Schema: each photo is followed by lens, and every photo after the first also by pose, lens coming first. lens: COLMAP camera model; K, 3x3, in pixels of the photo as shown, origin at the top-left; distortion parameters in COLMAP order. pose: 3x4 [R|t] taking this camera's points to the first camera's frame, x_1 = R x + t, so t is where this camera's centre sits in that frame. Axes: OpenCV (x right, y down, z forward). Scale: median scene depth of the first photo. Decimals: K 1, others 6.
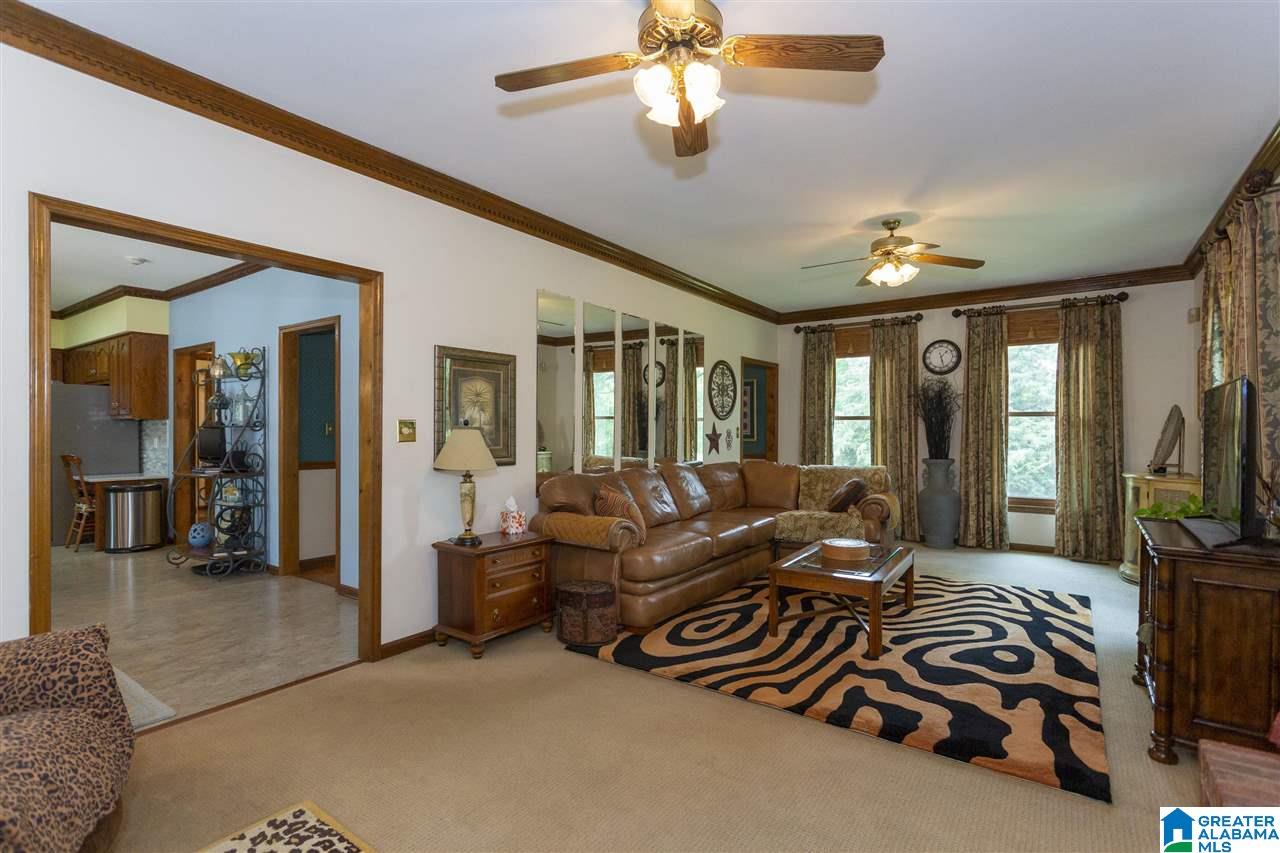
lens RADIAL K [[617.6, 0, 641.6], [0, 617.6, 428.8], [0, 0, 1]] dist [0.002104, 0.000448]
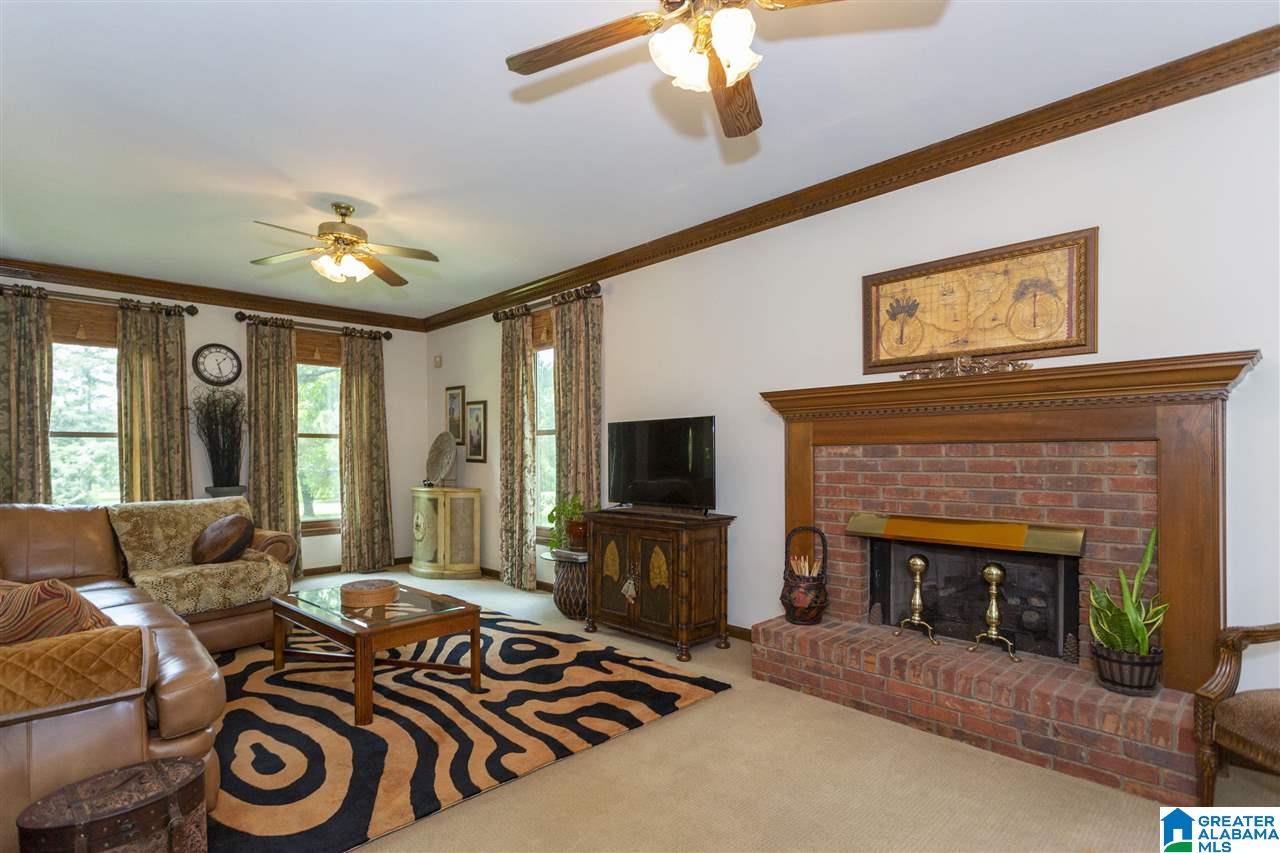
lens RADIAL K [[617.6, 0, 663.5], [0, 617.6, 457.3], [0, 0, 1]] dist [0.002104, 0.000448]
pose [[0.175755, -0.007523, 0.984405, -0.287270], [0.003335, 0.999970, 0.007047, 0.006456], [-0.984428, 0.002045, 0.175775, 0.324946]]
